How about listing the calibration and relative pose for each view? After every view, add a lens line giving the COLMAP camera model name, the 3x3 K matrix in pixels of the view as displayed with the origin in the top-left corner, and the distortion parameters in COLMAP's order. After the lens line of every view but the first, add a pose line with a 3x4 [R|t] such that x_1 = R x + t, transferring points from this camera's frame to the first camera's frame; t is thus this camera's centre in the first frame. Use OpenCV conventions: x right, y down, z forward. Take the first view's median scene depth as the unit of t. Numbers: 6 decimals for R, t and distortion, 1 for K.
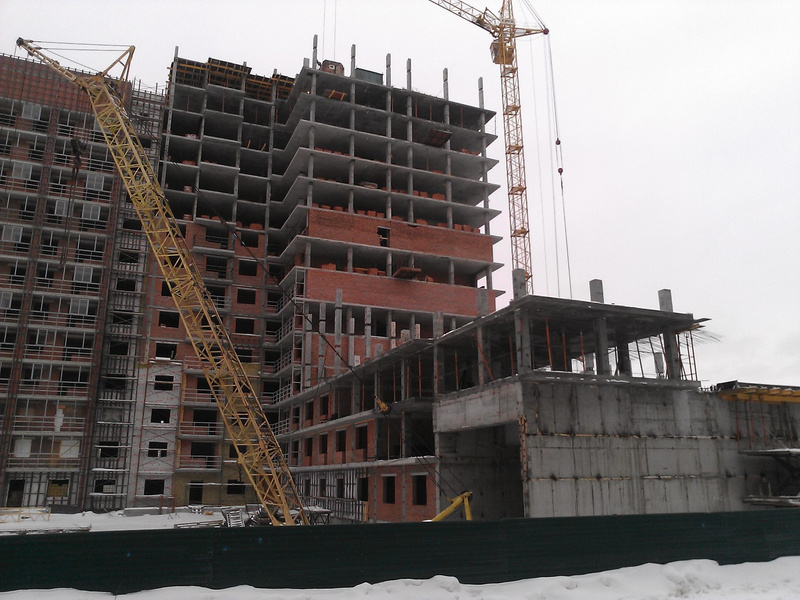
lens RADIAL K [[657.0, 0, 405.9], [0, 657.0, 300.1], [0, 0, 1]] dist [-0.061640, 0.059102]
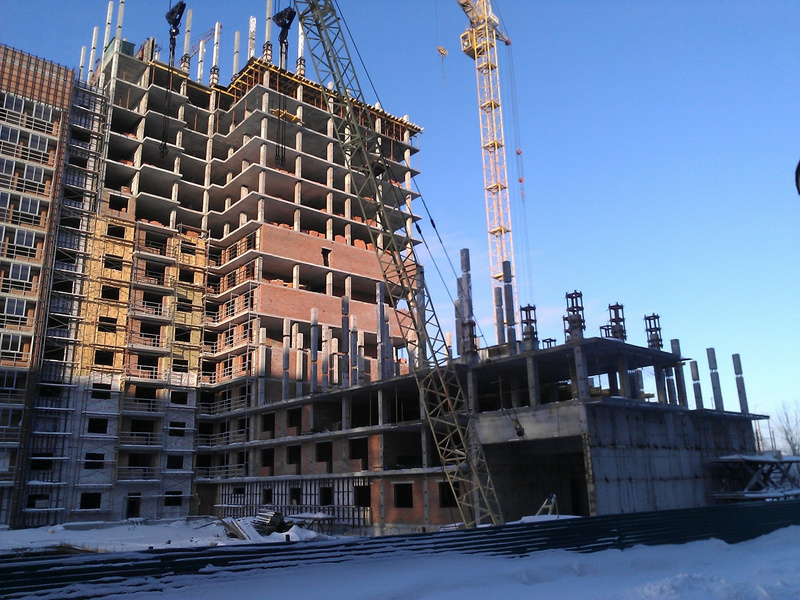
lens RADIAL K [[657.0, 0, 405.9], [0, 657.0, 296.4], [0, 0, 1]] dist [-0.061640, 0.059102]
pose [[0.953459, 0.064633, 0.294515, -0.233214], [-0.059449, 0.997879, -0.026530, -0.012912], [-0.295605, 0.007787, 0.955279, -0.045467]]
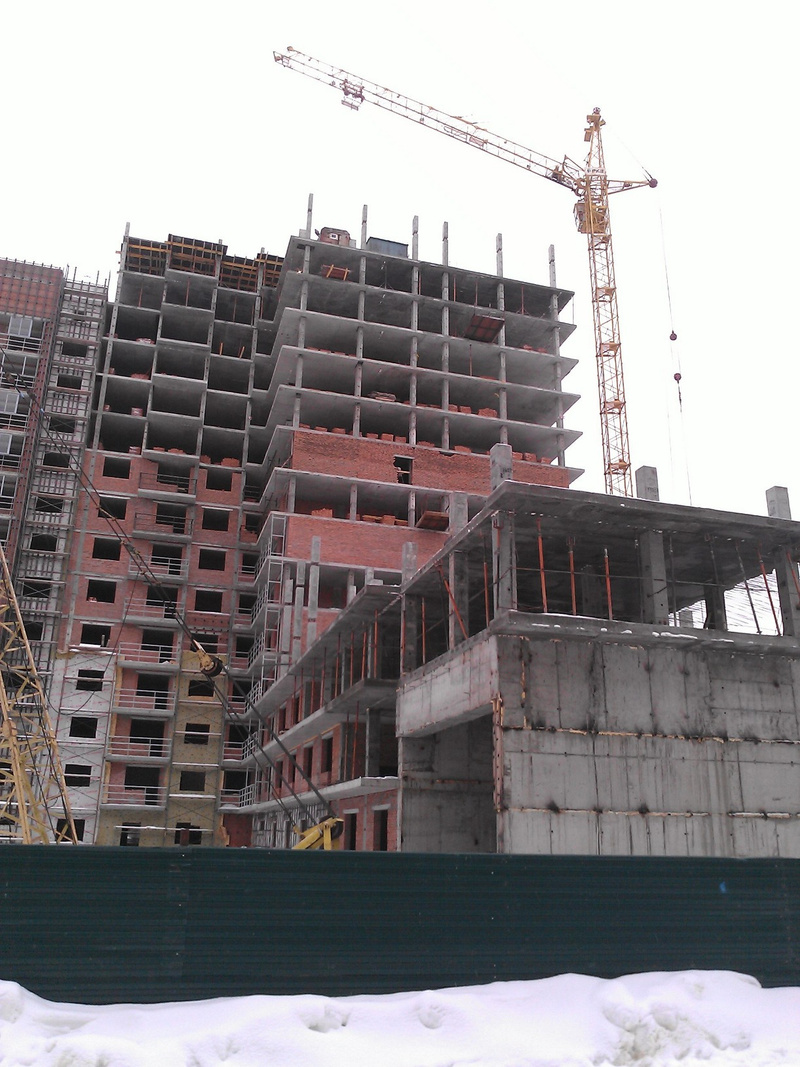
lens RADIAL K [[876.2, 0, 403.3], [0, 876.2, 538.9], [0, 0, 1]] dist [-0.061640, 0.059102]
pose [[0.992317, -0.014967, -0.122811, 0.082282], [0.006778, 0.997741, -0.066833, 0.039637], [0.123534, 0.065487, 0.990177, 0.101490]]
